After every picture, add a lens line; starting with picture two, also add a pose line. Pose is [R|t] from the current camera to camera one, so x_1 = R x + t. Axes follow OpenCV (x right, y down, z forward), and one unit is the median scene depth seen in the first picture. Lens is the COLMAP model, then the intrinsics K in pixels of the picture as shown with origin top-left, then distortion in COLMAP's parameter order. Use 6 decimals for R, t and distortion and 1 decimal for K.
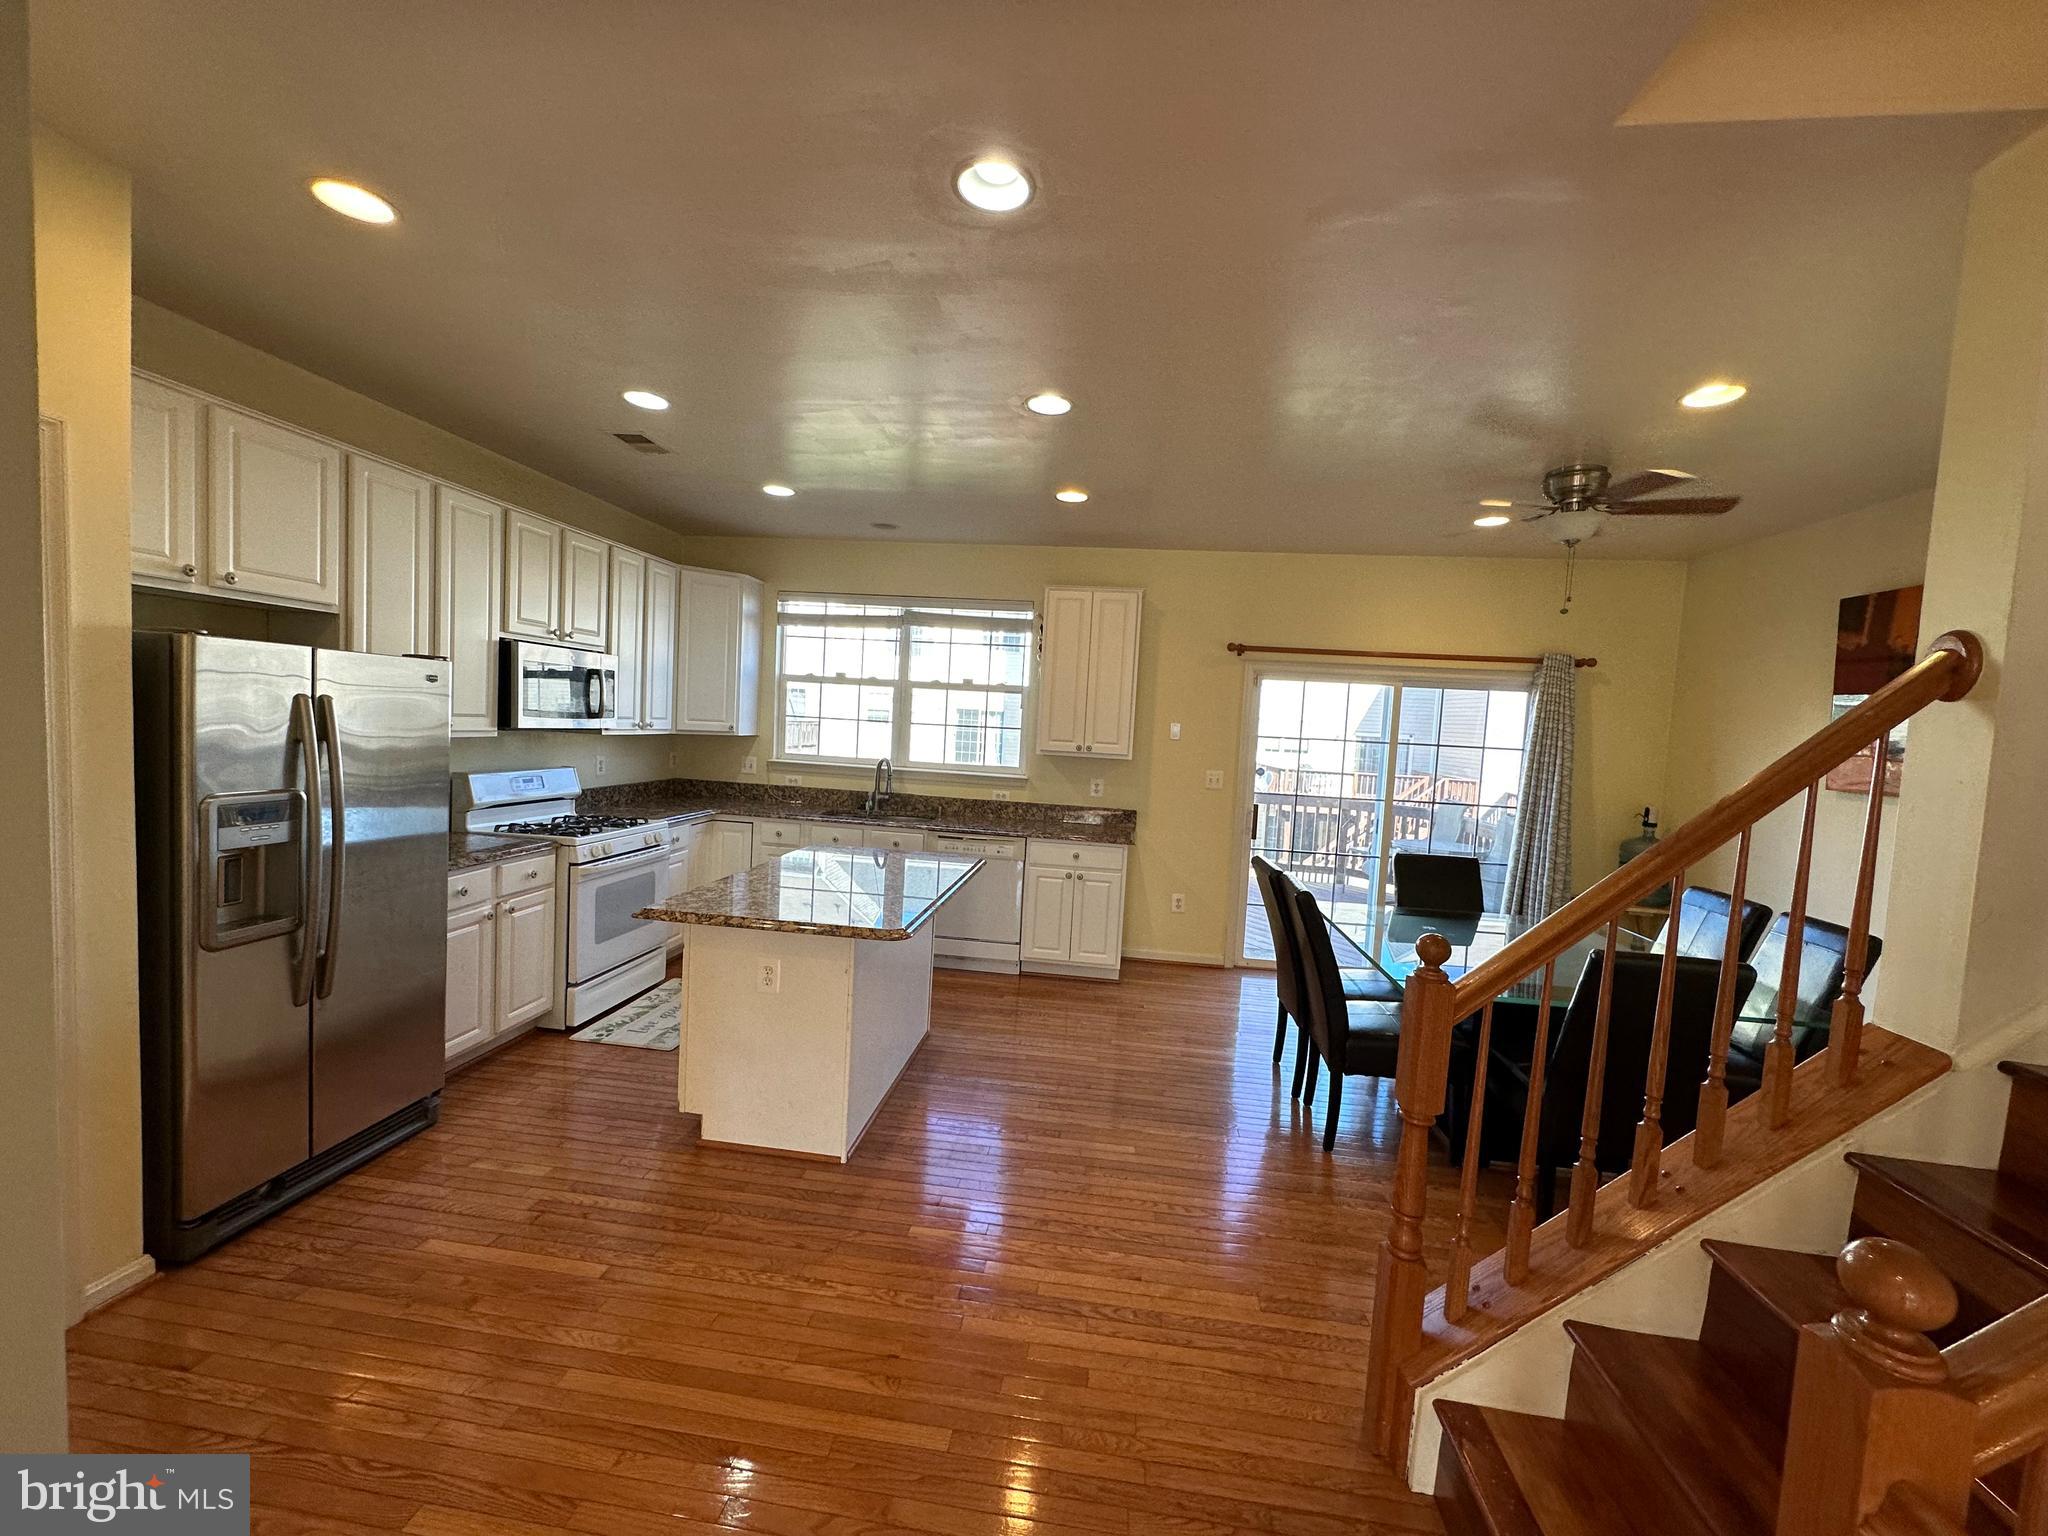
lens RADIAL K [[814.3, 0, 1022.3], [0, 814.3, 770.8], [0, 0, 1]] dist [-0.002222, 0.000349]
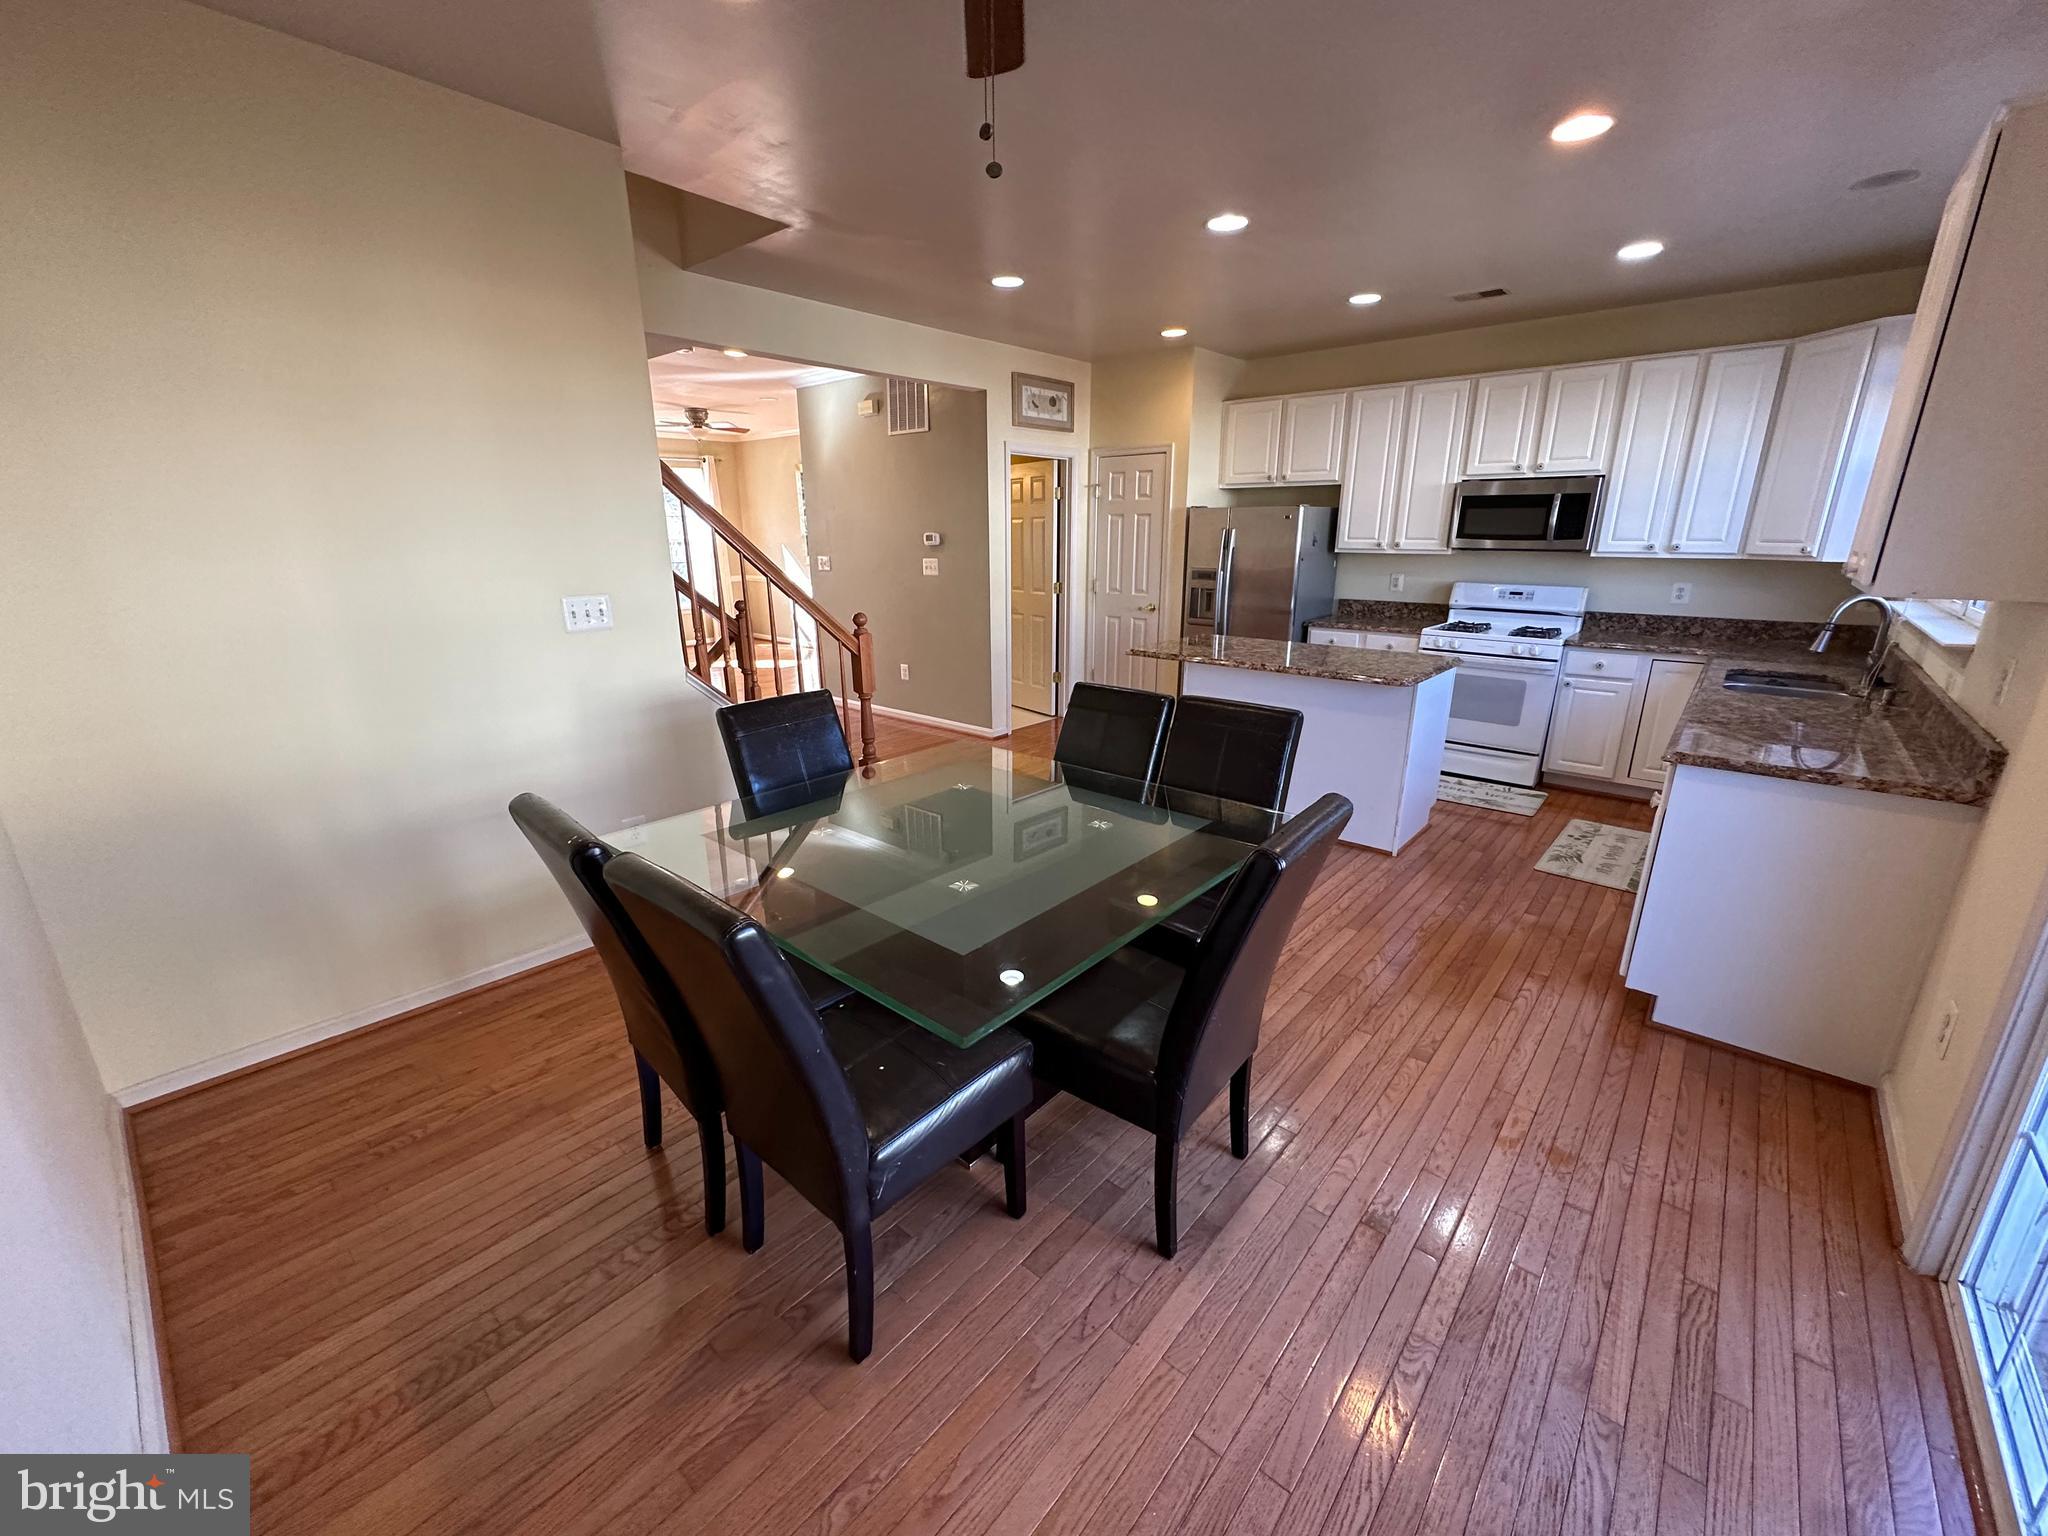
lens RADIAL K [[814.3, 0, 1022.3], [0, 814.3, 770.8], [0, 0, 1]] dist [-0.002222, 0.000349]
pose [[-0.566618, 0.177516, -0.804632, 0.866261], [-0.079362, 0.960221, 0.267727, -0.001571], [0.820150, 0.215556, -0.529990, 1.074827]]
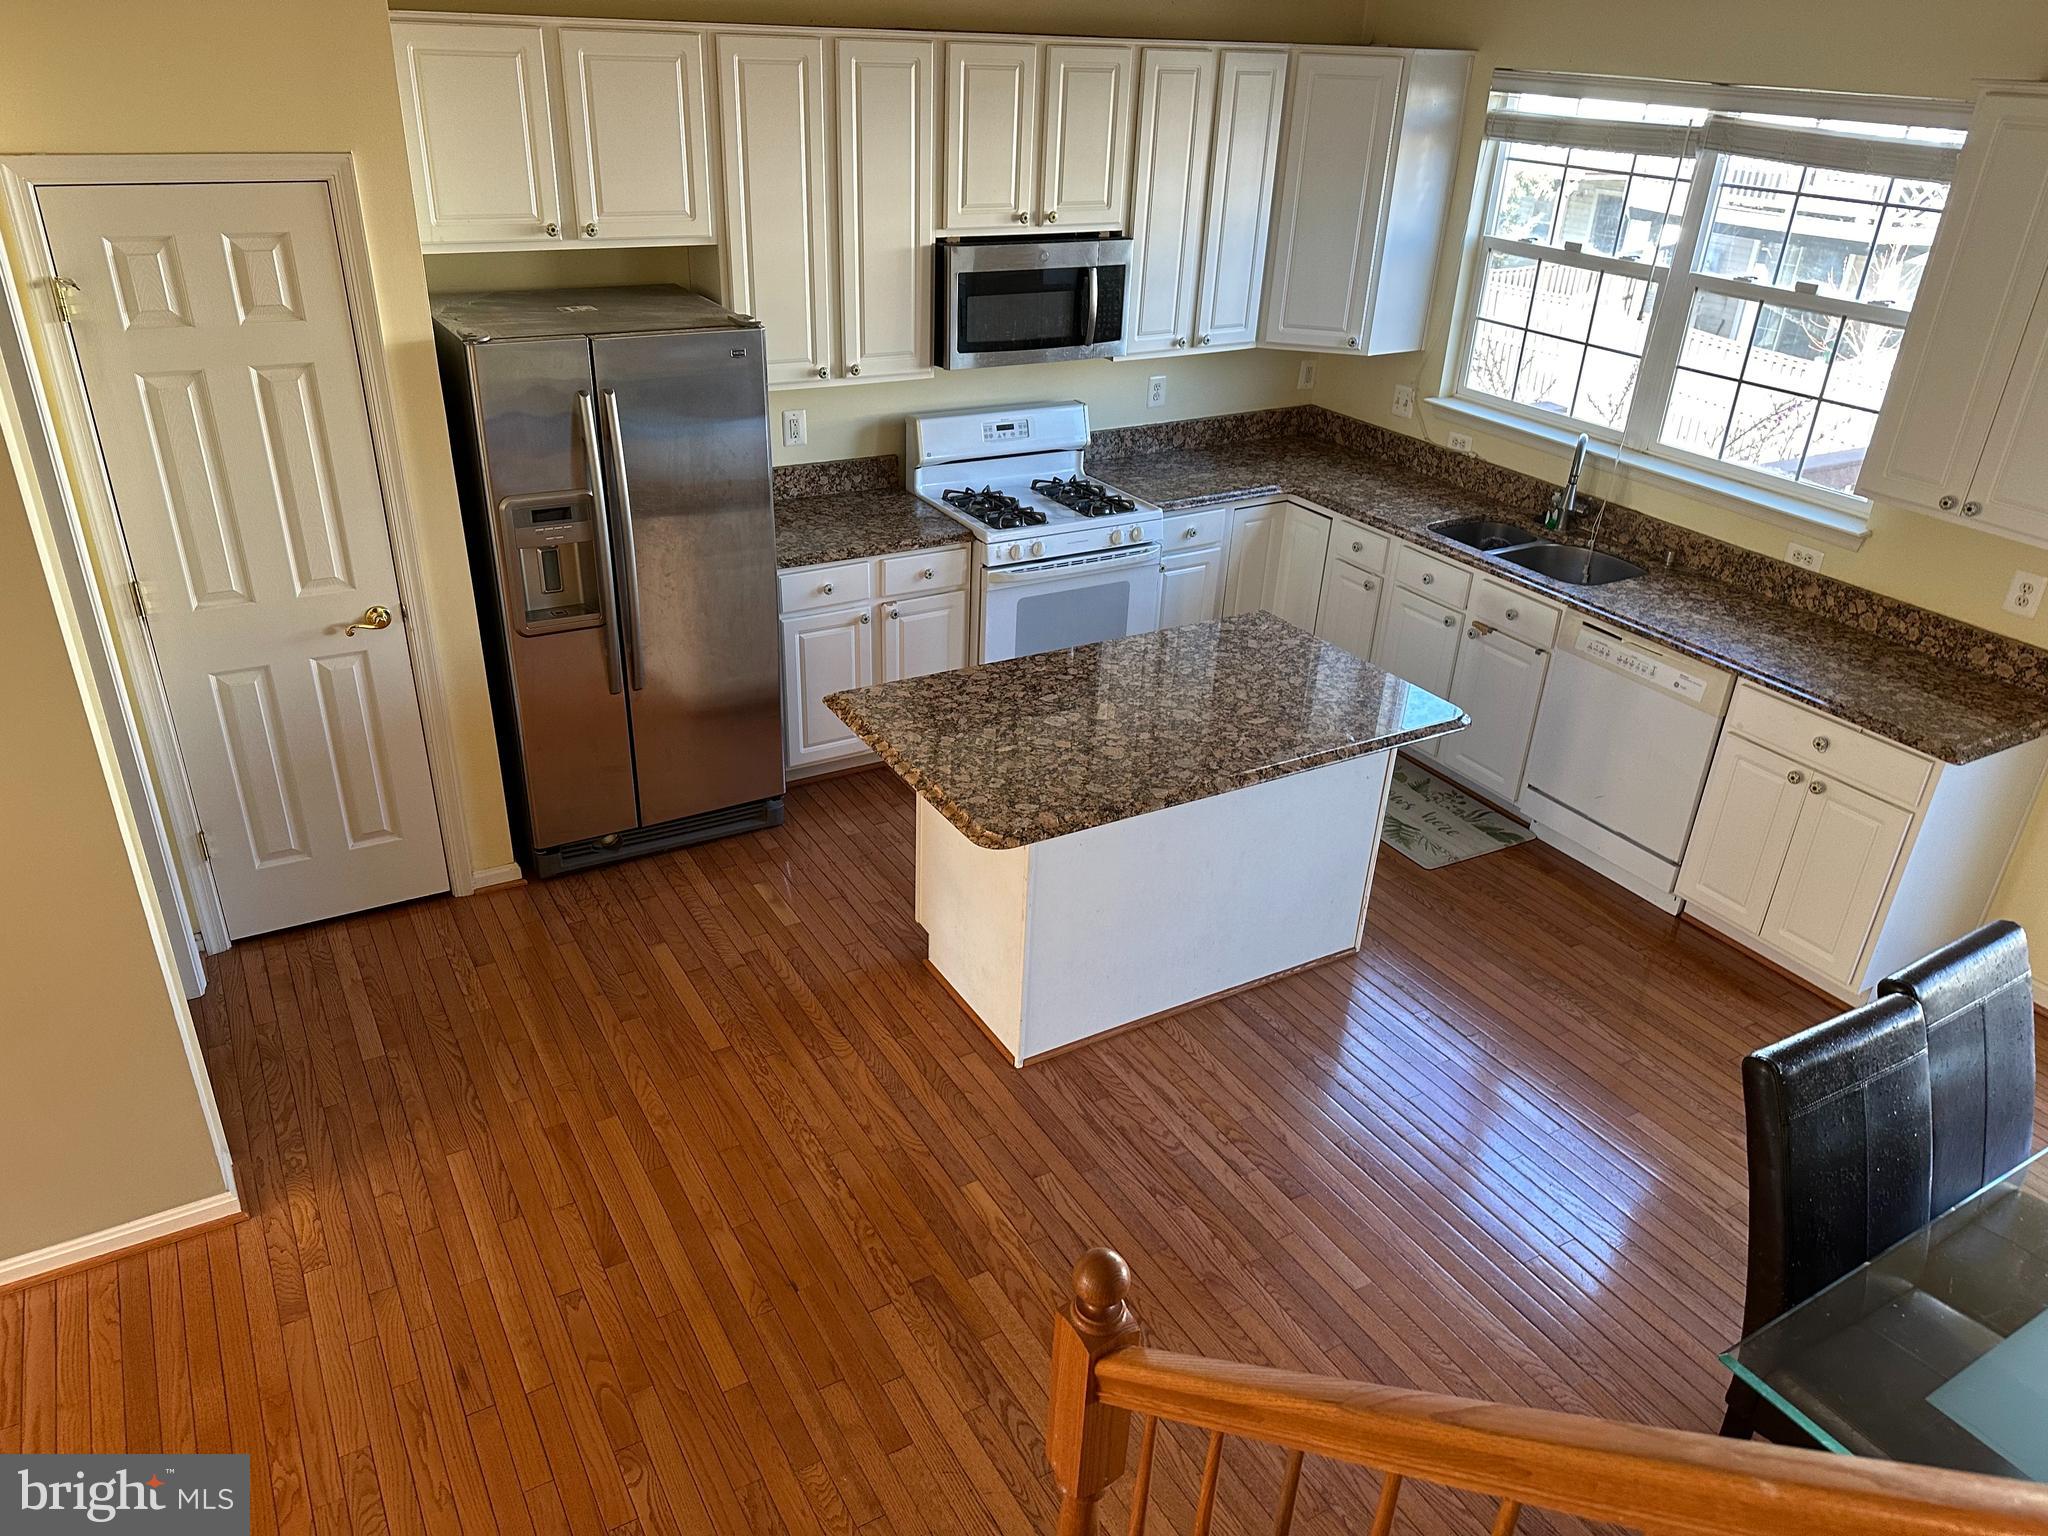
lens RADIAL K [[1439.0, 0, 1014.4], [0, 1439.0, 774.2], [0, 0, 1]] dist [0.076934, -0.001881]
pose [[0.609685, 0.336006, -0.717903, 0.445140], [-0.051487, 0.920582, 0.387142, -0.203364], [0.790970, -0.199072, 0.578564, 0.173251]]
